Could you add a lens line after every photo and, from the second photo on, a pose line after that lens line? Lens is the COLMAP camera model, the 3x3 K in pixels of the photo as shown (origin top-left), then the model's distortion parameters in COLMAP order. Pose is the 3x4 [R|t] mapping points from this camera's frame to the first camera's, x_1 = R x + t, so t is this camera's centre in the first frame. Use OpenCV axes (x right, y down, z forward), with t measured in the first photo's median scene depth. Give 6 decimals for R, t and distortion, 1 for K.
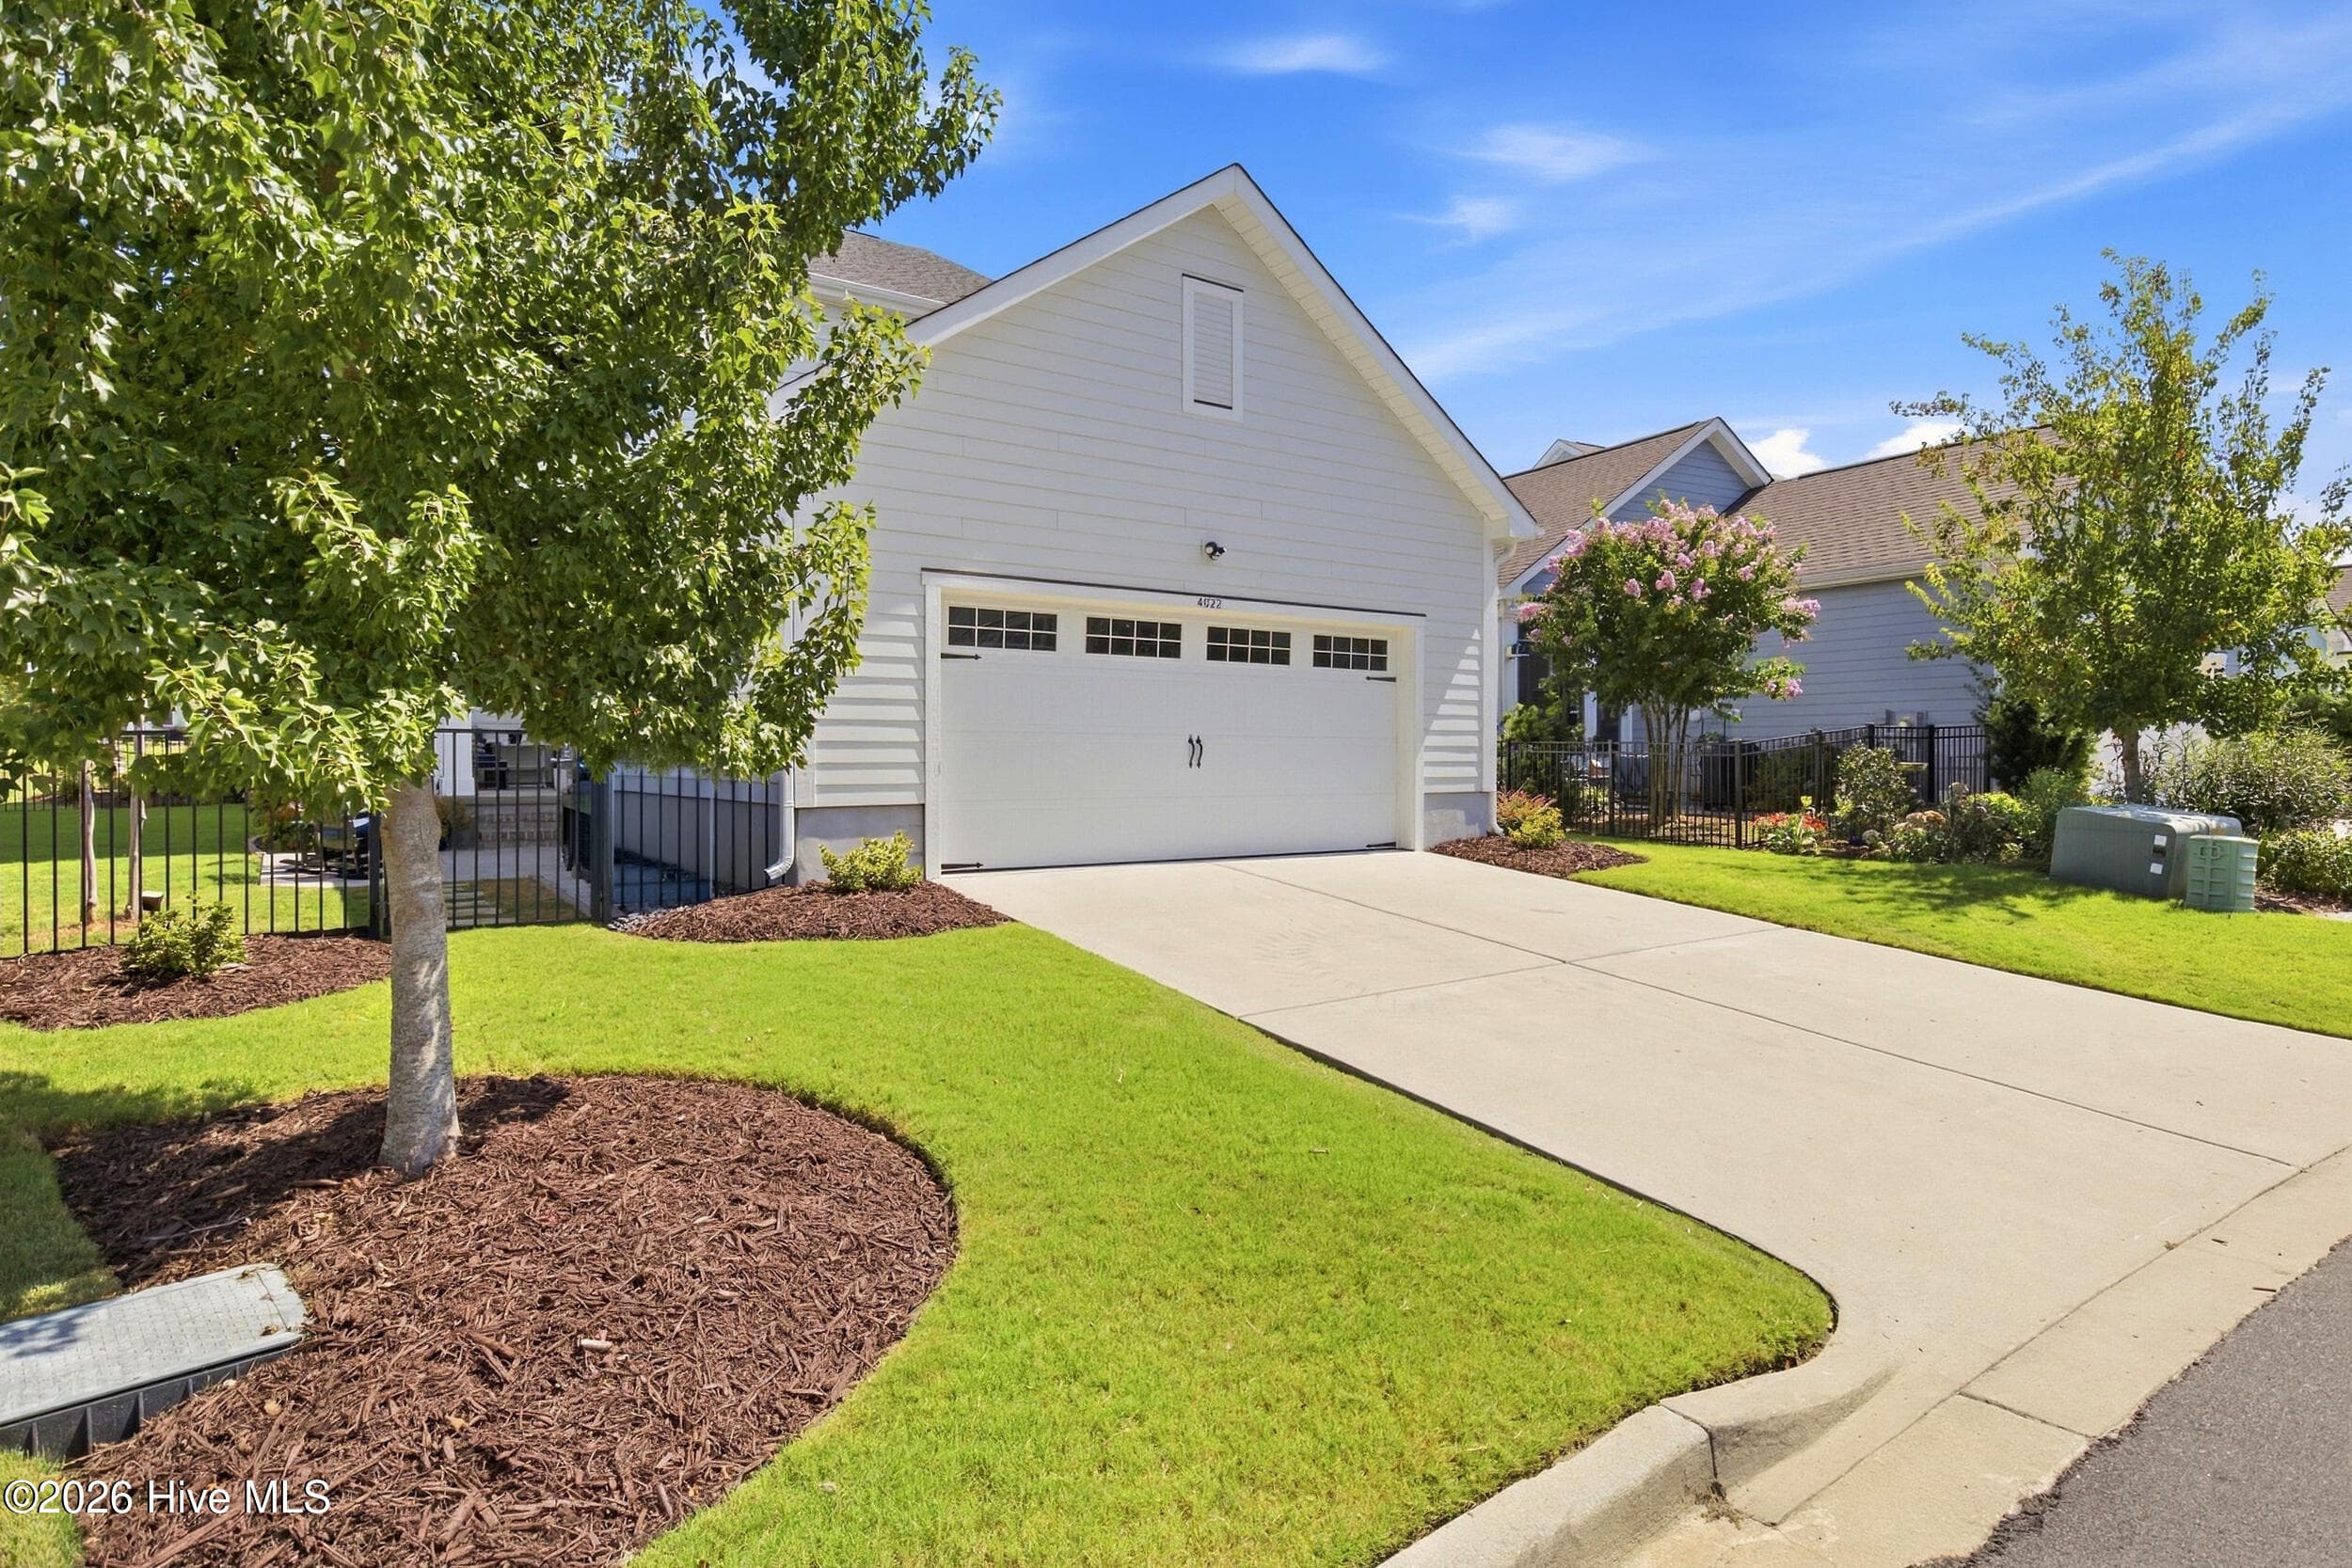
lens RADIAL K [[1297.0, 0, 1174.5], [0, 1297.0, 769.8], [0, 0, 1]] dist [-0.000331, -0.000122]
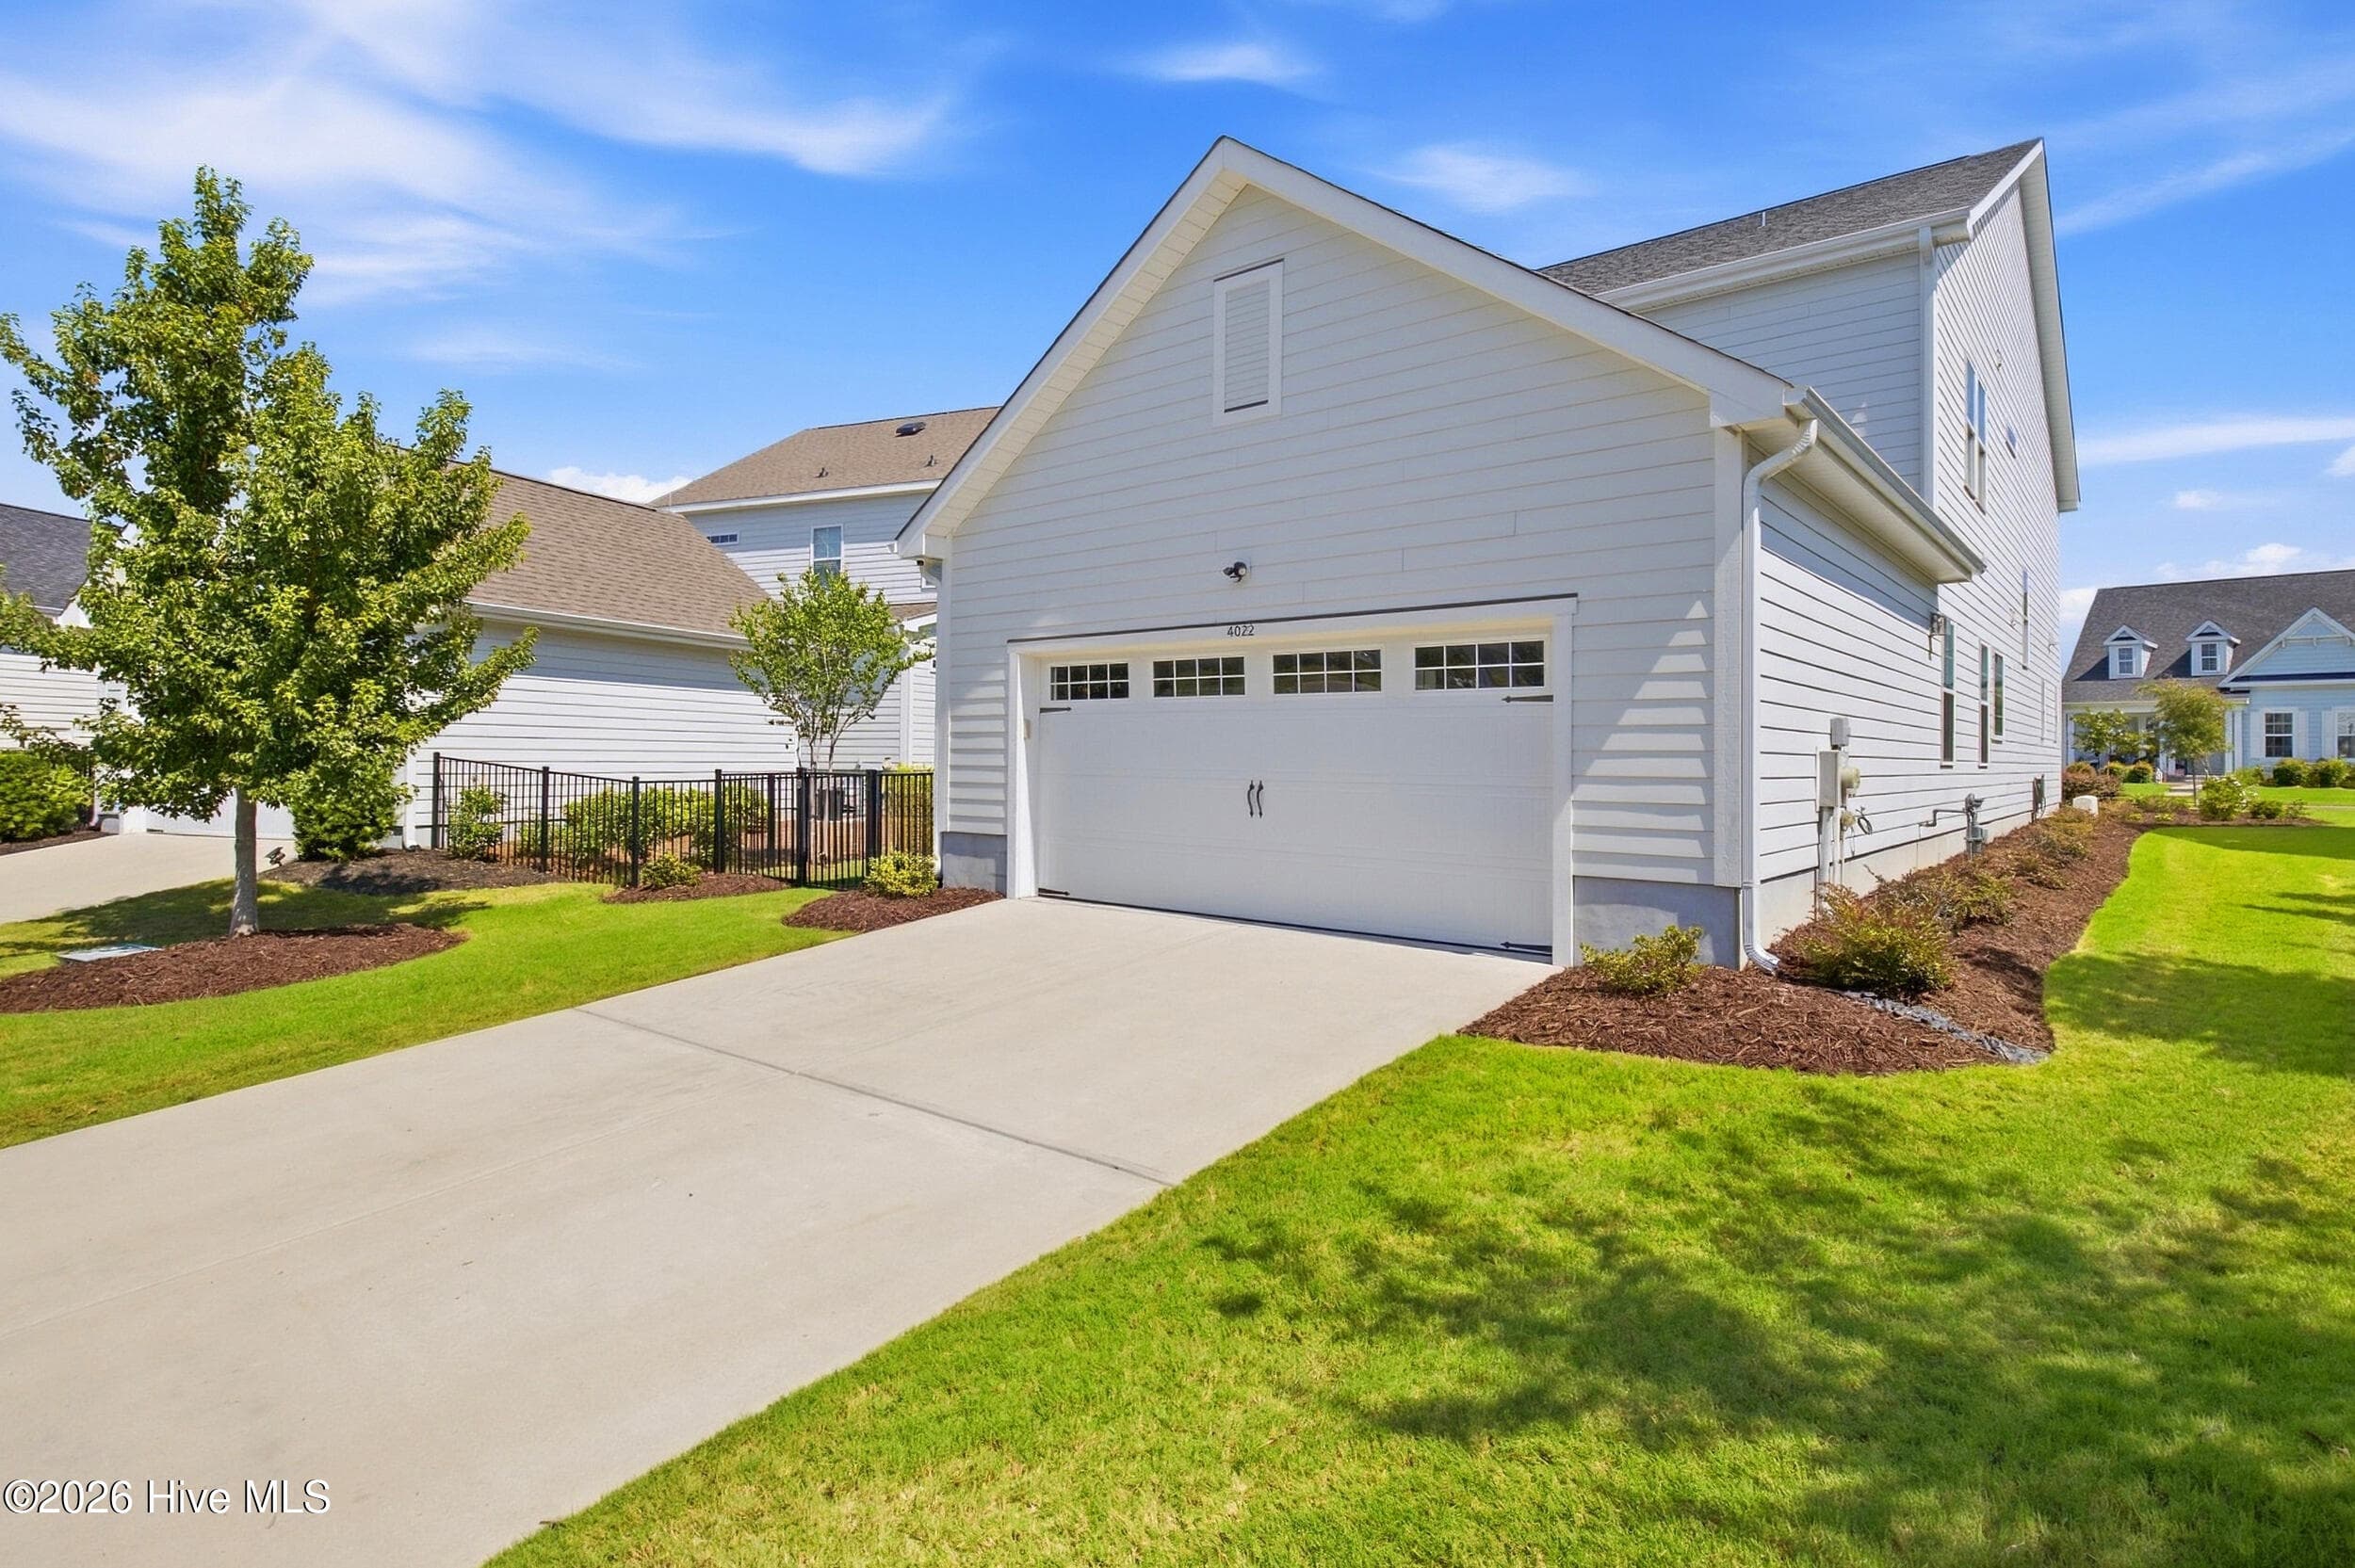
lens RADIAL K [[1209.9, 0, 1177.1], [0, 1209.9, 761.9], [0, 0, 1]] dist [0.002225, 0.000397]
pose [[0.255072, -0.011994, -0.966848, 0.808575], [-0.035519, 0.999132, -0.021766, -0.019717], [0.966269, 0.039893, 0.254425, 0.751395]]
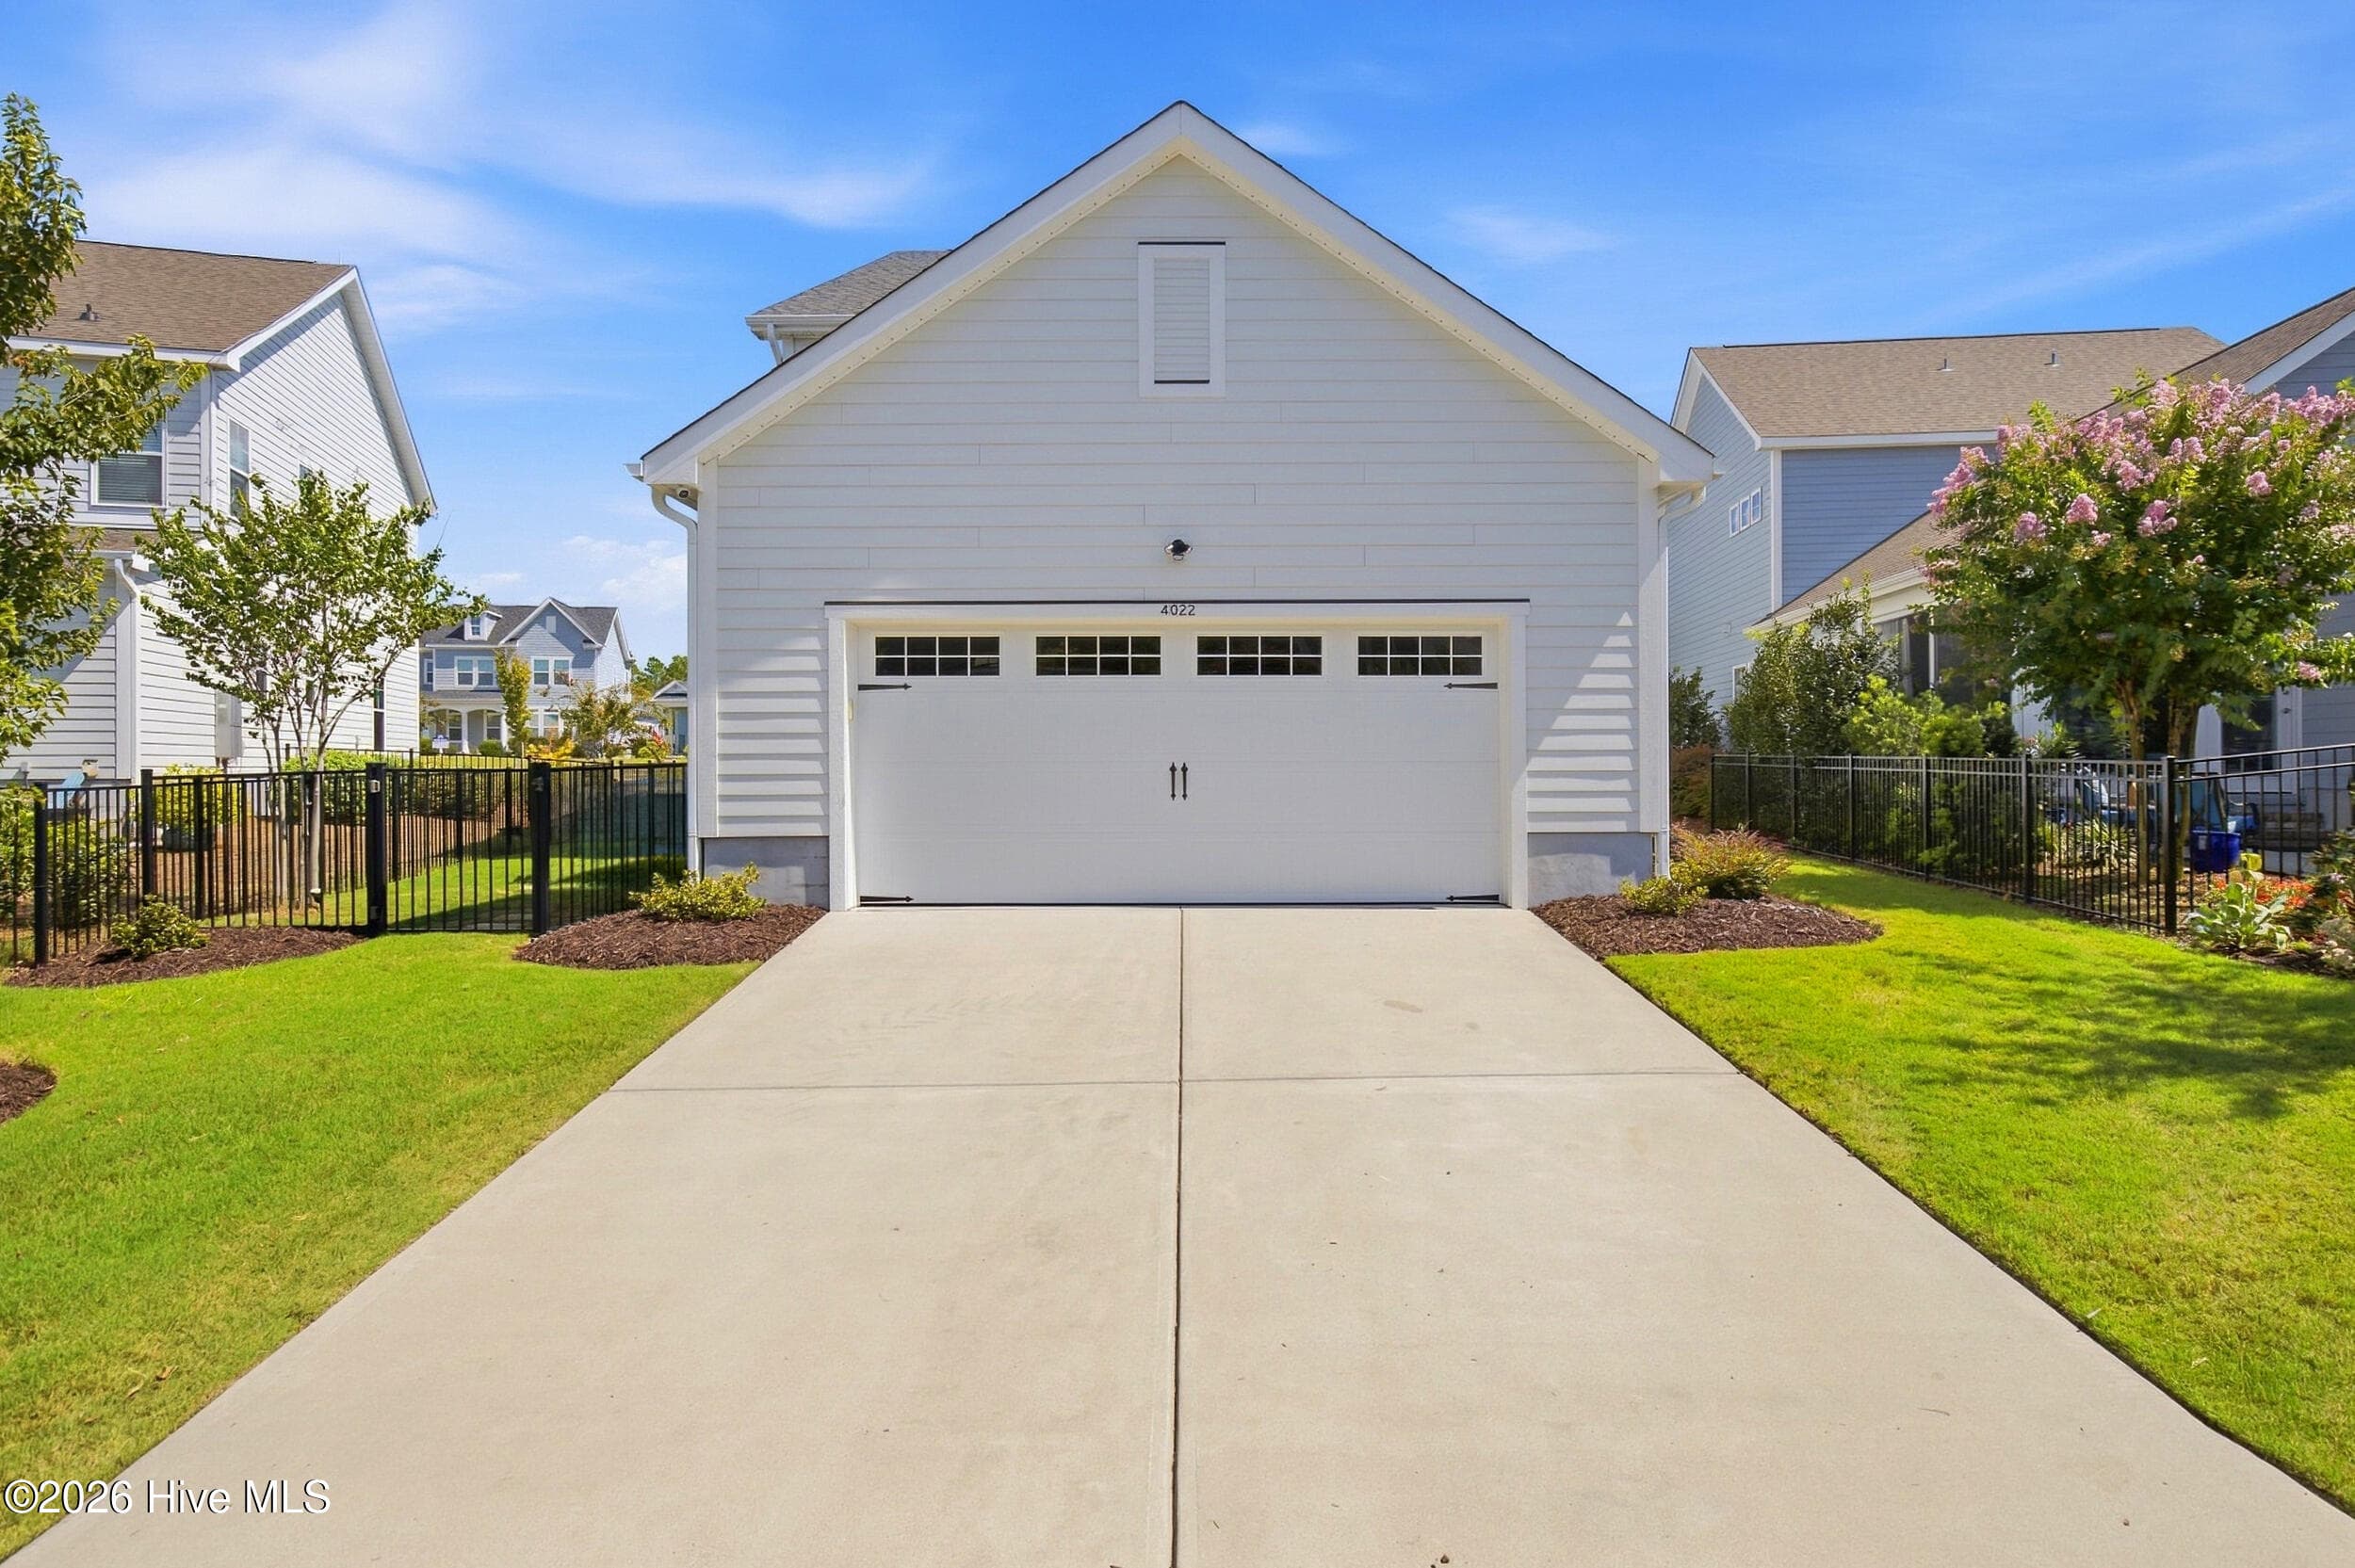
lens RADIAL K [[1212.2, 0, 1177.5], [0, 1212.2, 784.0], [0, 0, 1]] dist [-0.014088, 0.000497]
pose [[0.817875, -0.009002, -0.575326, 0.490543], [0.000136, 0.999881, -0.015452, 0.000530], [0.575396, 0.012559, 0.817778, 0.339028]]
